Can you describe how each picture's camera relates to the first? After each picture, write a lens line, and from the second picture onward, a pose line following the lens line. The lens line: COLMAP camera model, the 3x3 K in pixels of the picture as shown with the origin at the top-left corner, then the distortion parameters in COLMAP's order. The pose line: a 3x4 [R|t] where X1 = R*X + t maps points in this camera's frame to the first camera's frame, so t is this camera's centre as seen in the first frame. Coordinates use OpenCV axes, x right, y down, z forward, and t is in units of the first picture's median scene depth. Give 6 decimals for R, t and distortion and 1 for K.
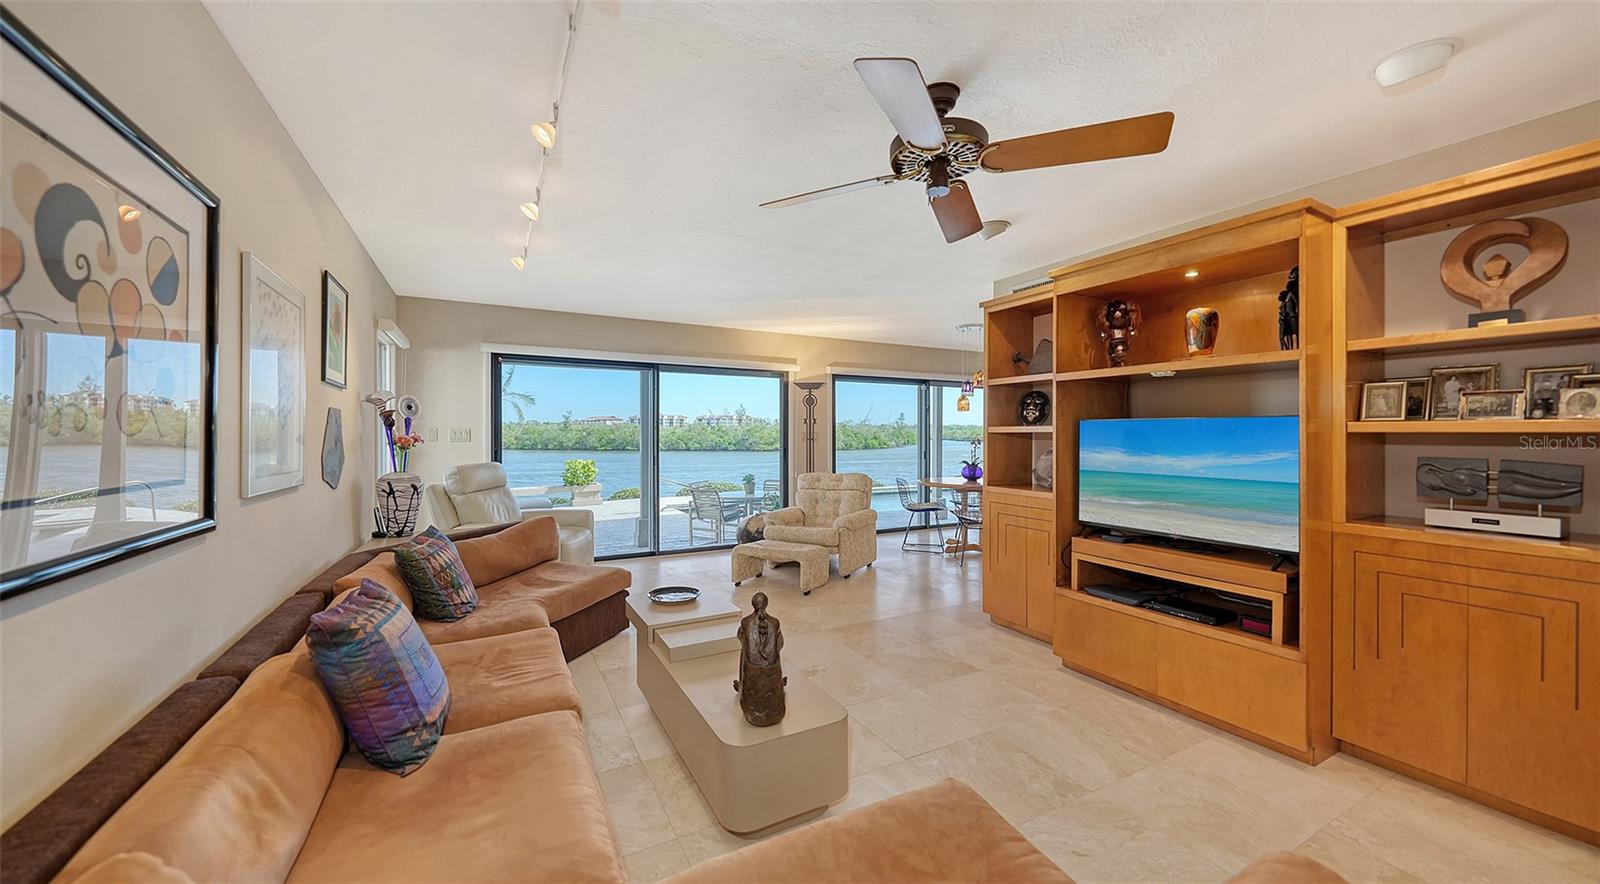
lens RADIAL K [[561.8, 0, 764.3], [0, 561.8, 439.6], [0, 0, 1]] dist [-0.001443, -0.000548]
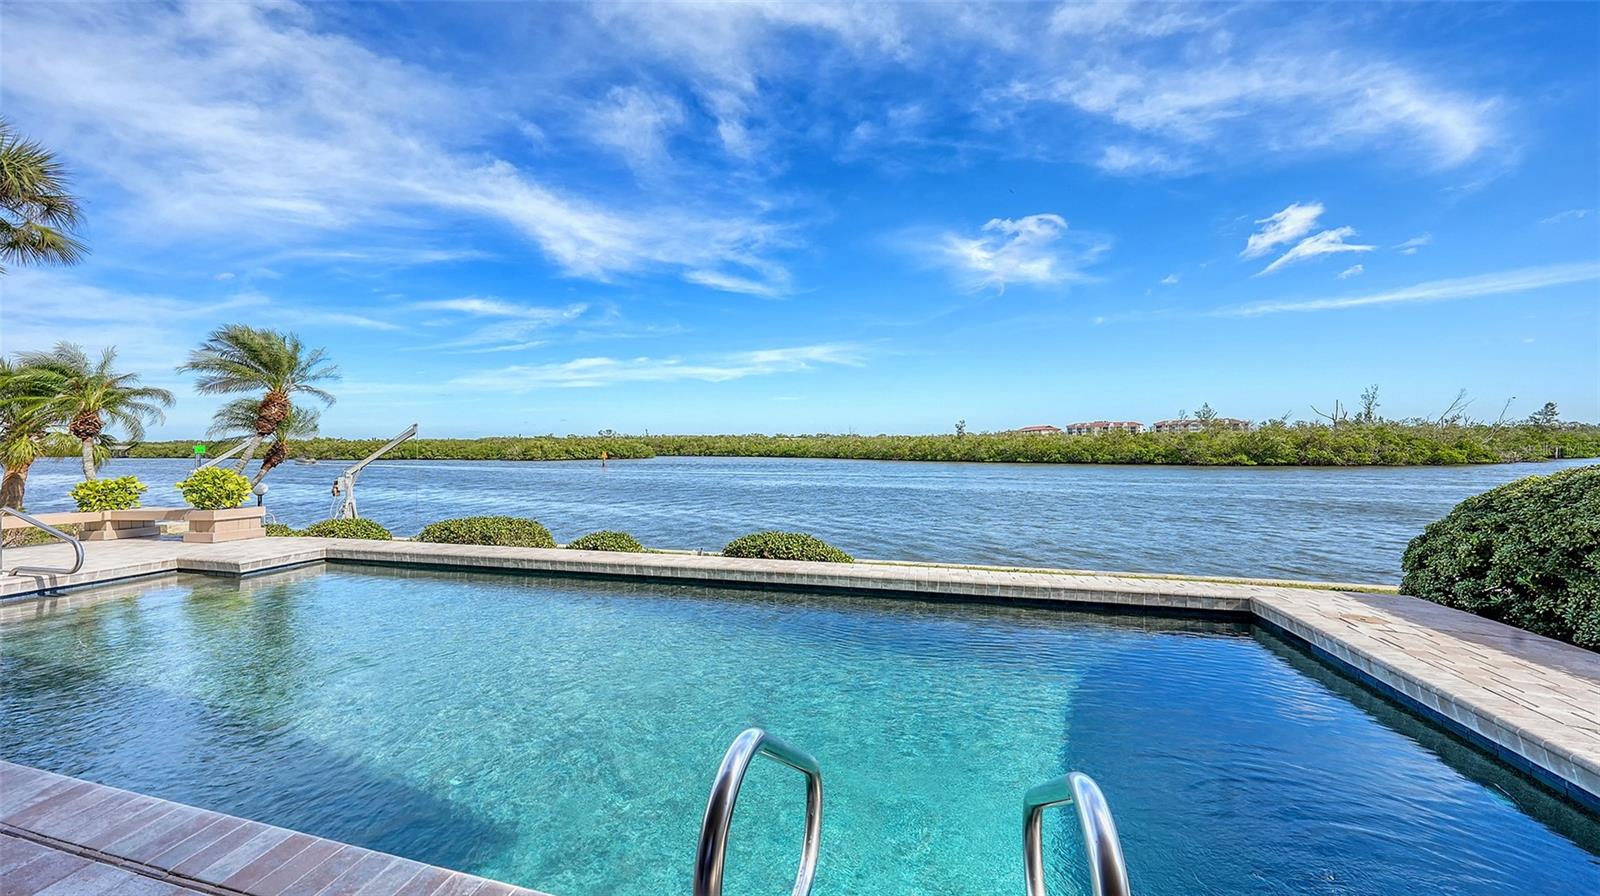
lens RADIAL K [[561.8, 0, 787.2], [0, 561.8, 461.9], [0, 0, 1]] dist [-0.001443, -0.000548]
pose [[0.750013, 0.011240, -0.661328, 0.587014], [0.001550, 0.999823, 0.018750, 0.015057], [0.661422, -0.015087, 0.749863, 0.960467]]
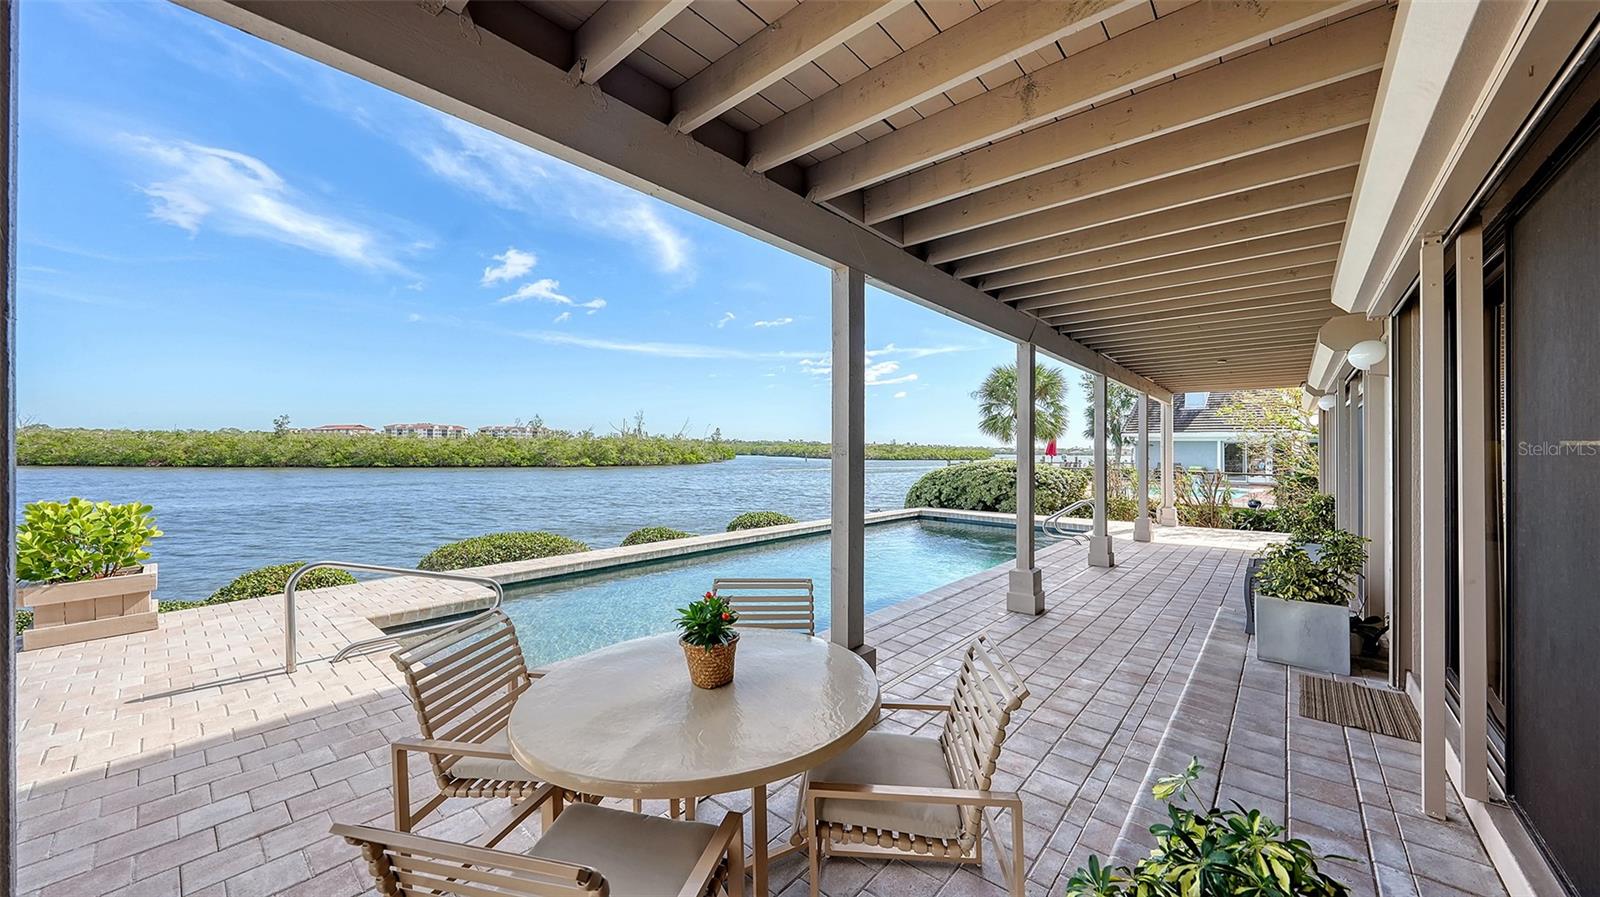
lens RADIAL K [[561.8, 0, 799.4], [0, 561.8, 442.5], [0, 0, 1]] dist [-0.001443, -0.000548]
pose [[0.921596, 0.012390, 0.387952, -0.056956], [-0.003950, 0.999738, -0.022545, 0.003914], [-0.388130, 0.019245, 0.921404, 0.523069]]
